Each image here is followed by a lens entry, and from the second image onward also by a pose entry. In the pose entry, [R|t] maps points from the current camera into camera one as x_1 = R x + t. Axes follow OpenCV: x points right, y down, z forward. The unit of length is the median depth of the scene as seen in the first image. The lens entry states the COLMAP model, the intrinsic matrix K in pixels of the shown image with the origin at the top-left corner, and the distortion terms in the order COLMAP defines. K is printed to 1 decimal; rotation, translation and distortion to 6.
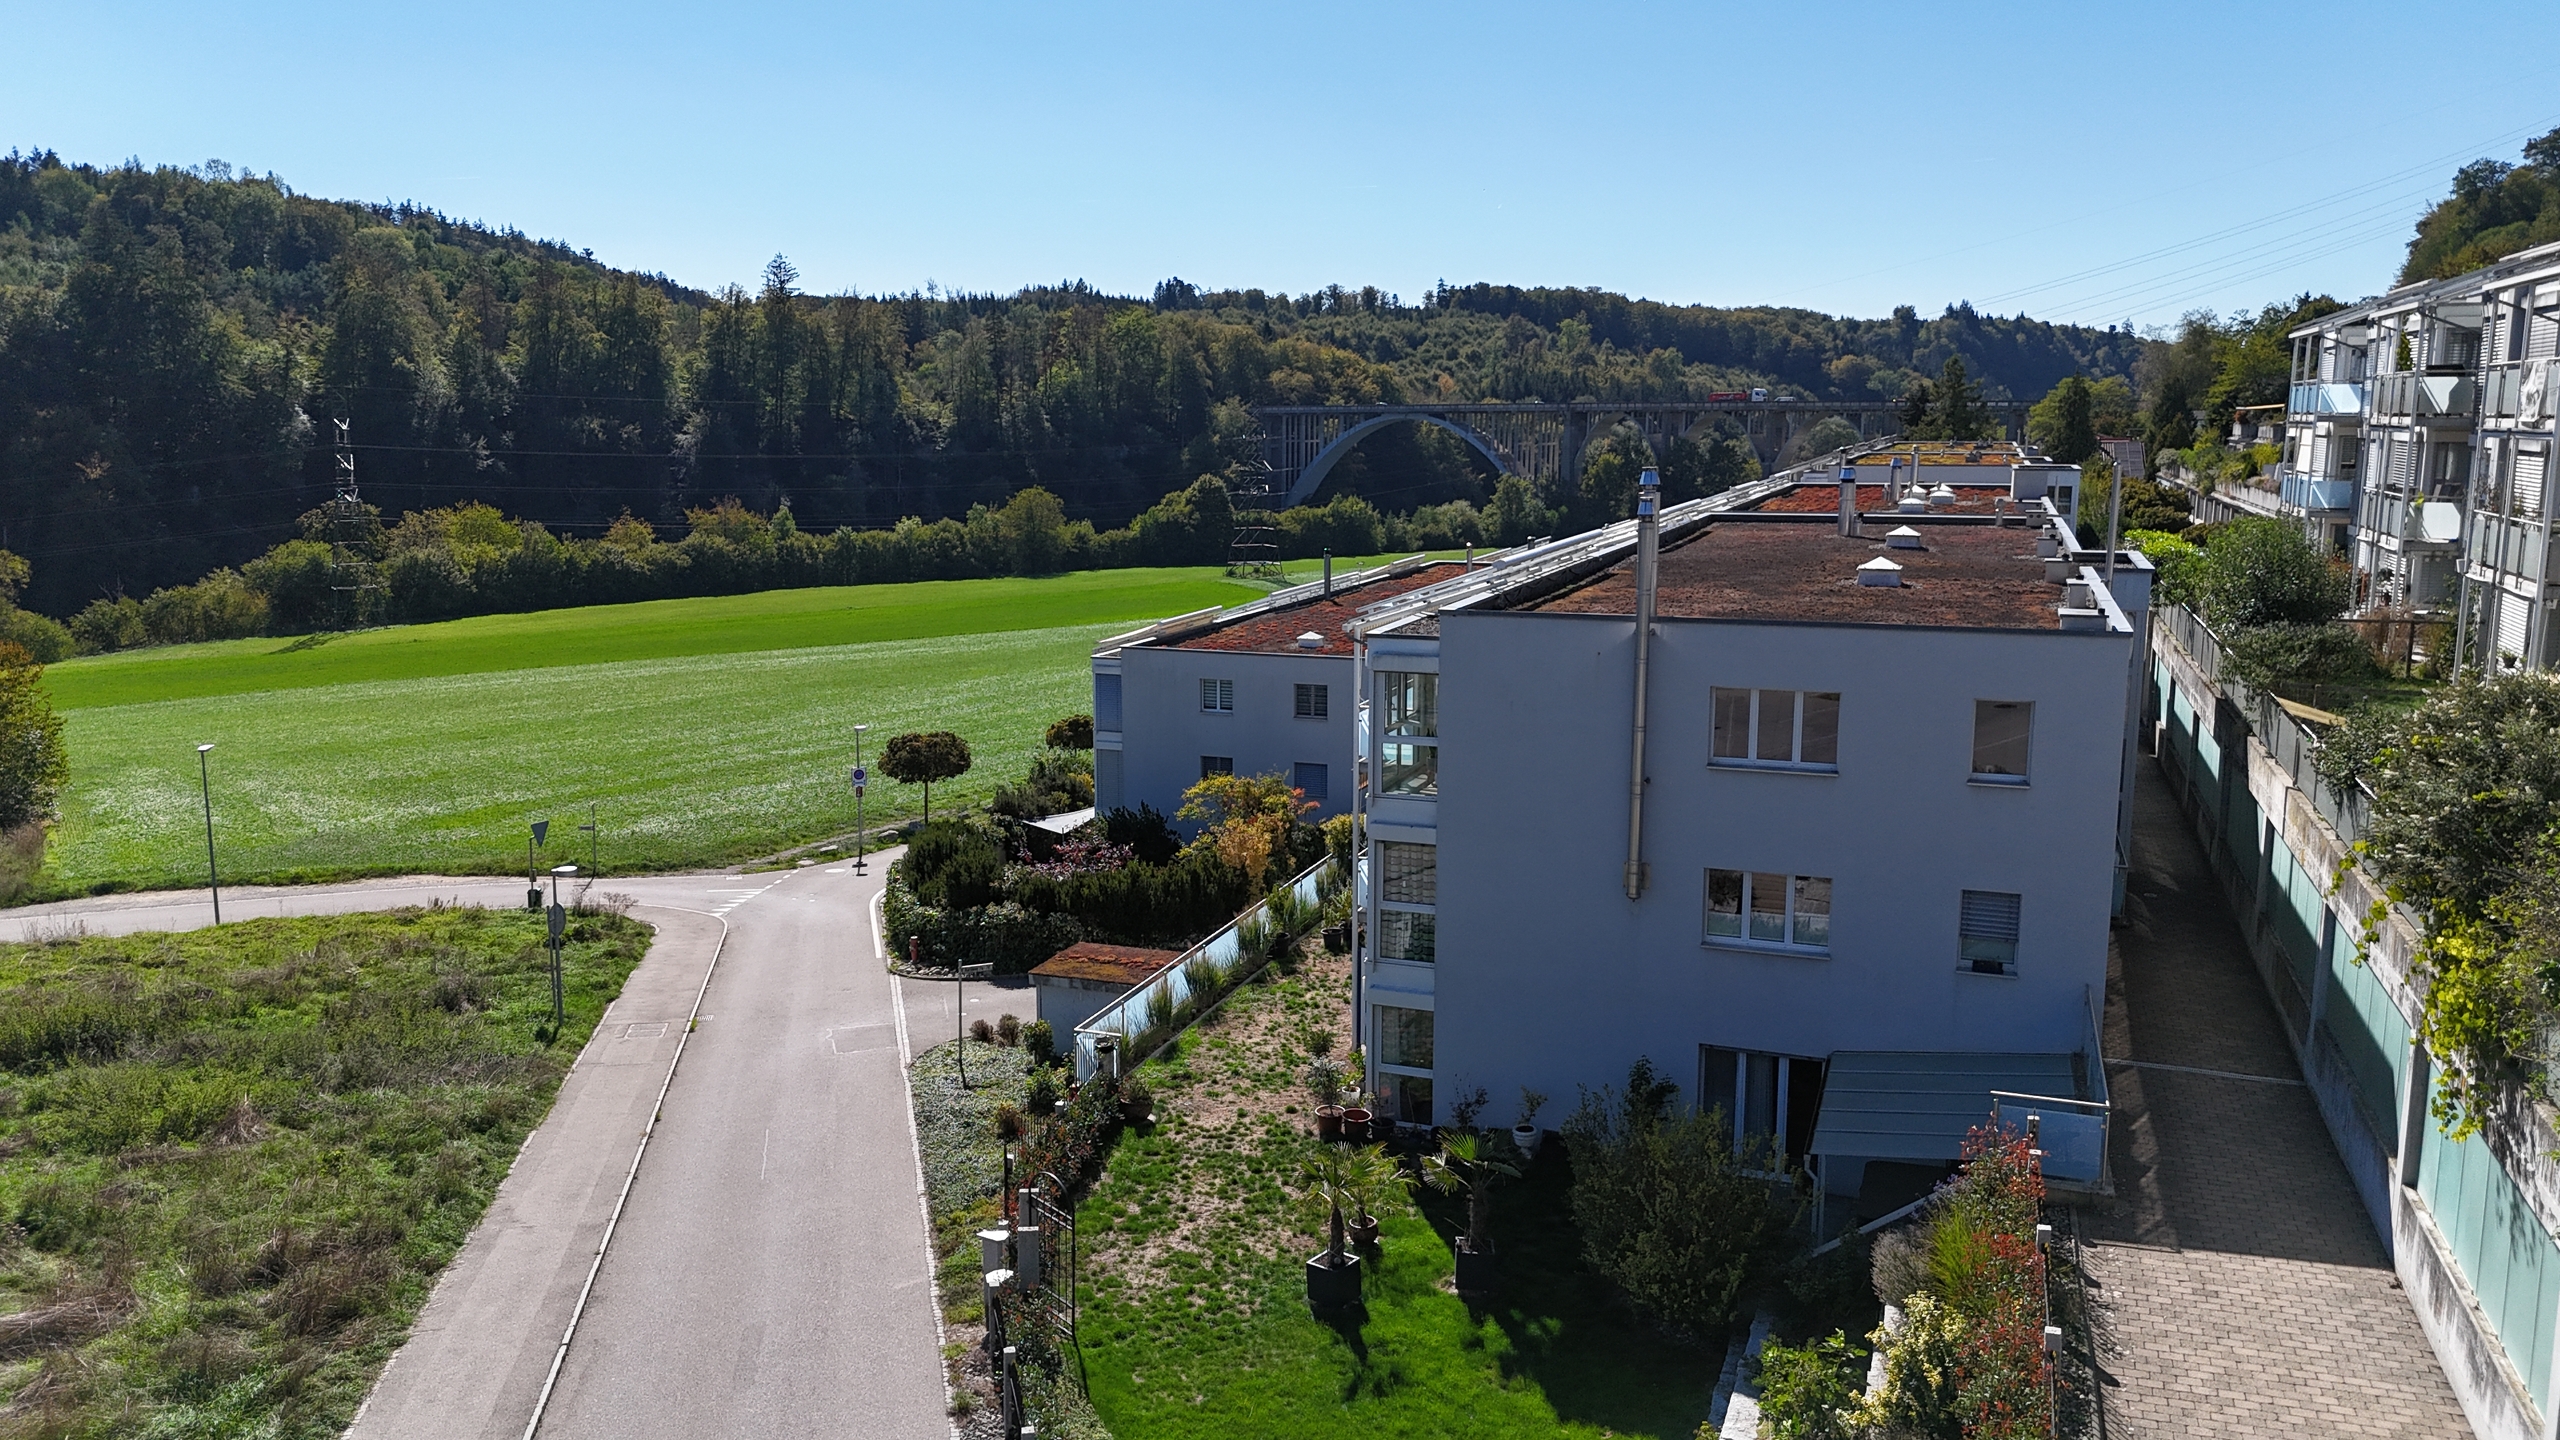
lens RADIAL K [[1873.1, 0, 1276.0], [0, 1873.1, 726.9], [0, 0, 1]] dist [0.026179, -0.010631]
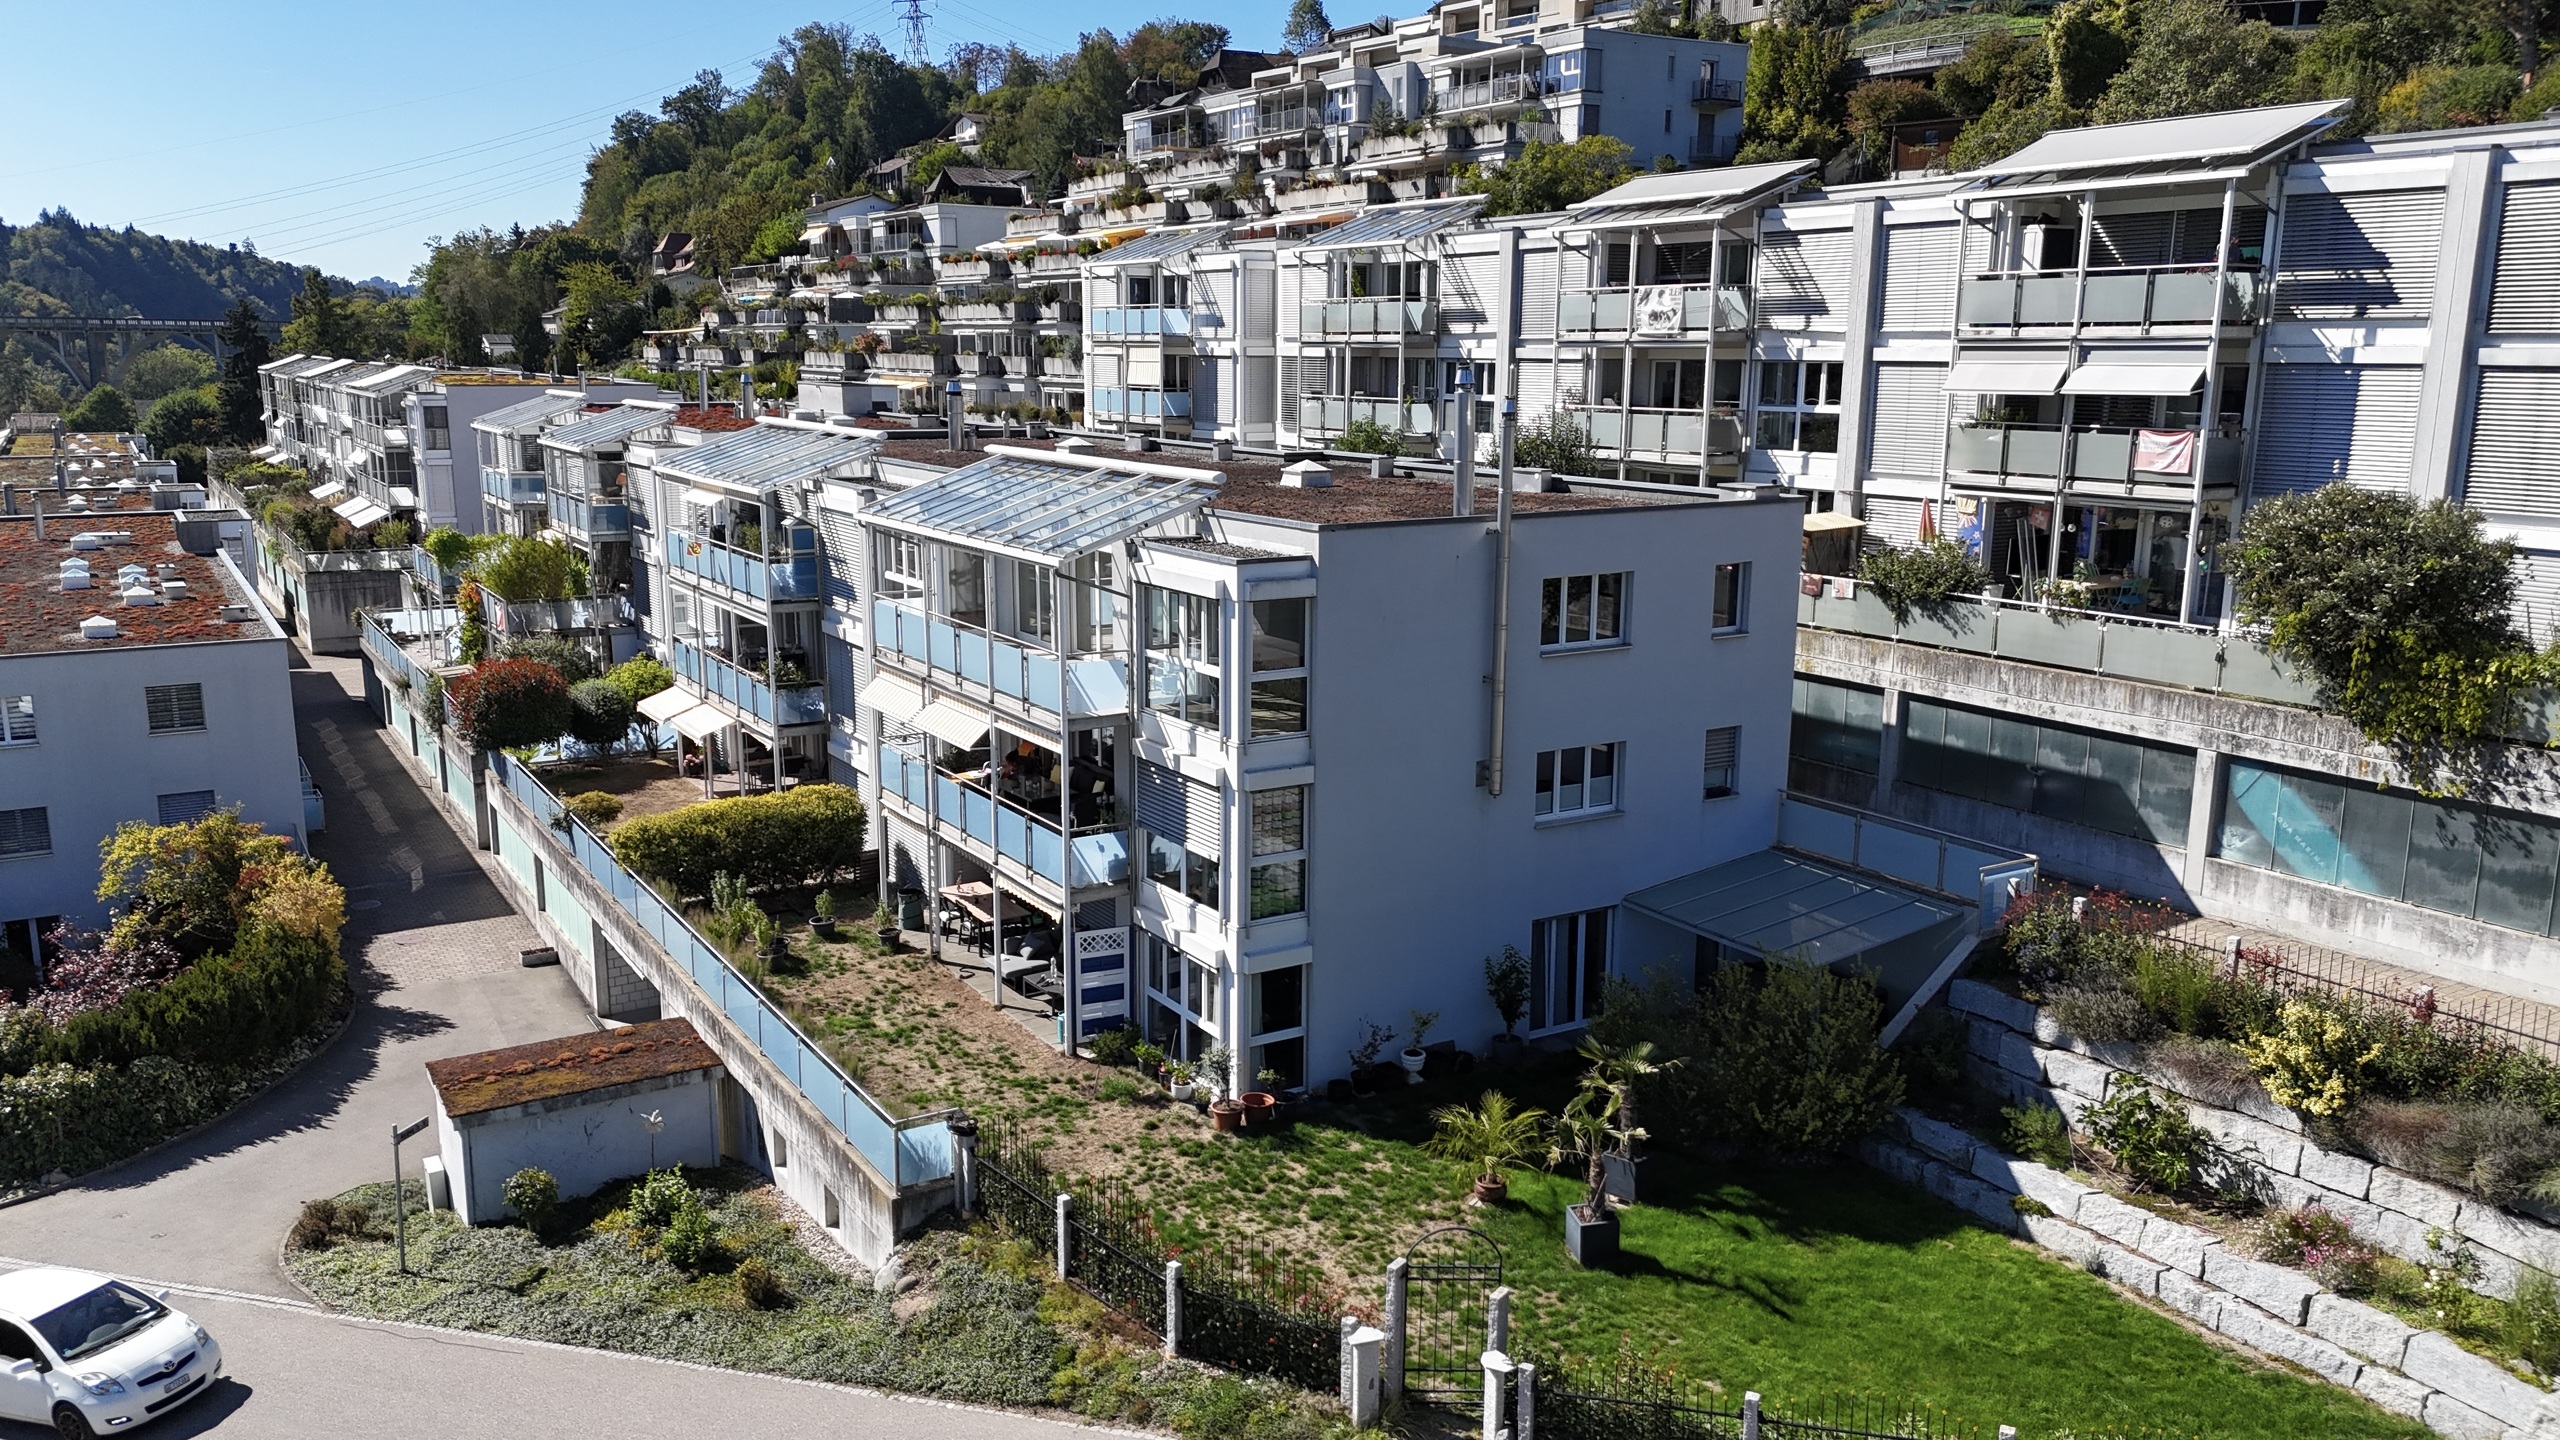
lens RADIAL K [[1873.1, 0, 1275.4], [0, 1873.1, 713.0], [0, 0, 1]] dist [0.026179, -0.010631]
pose [[0.609045, -0.146823, 0.779427, -0.277219], [0.122773, 0.988324, 0.090238, -0.023968], [-0.783576, 0.040734, 0.619960, 0.195214]]
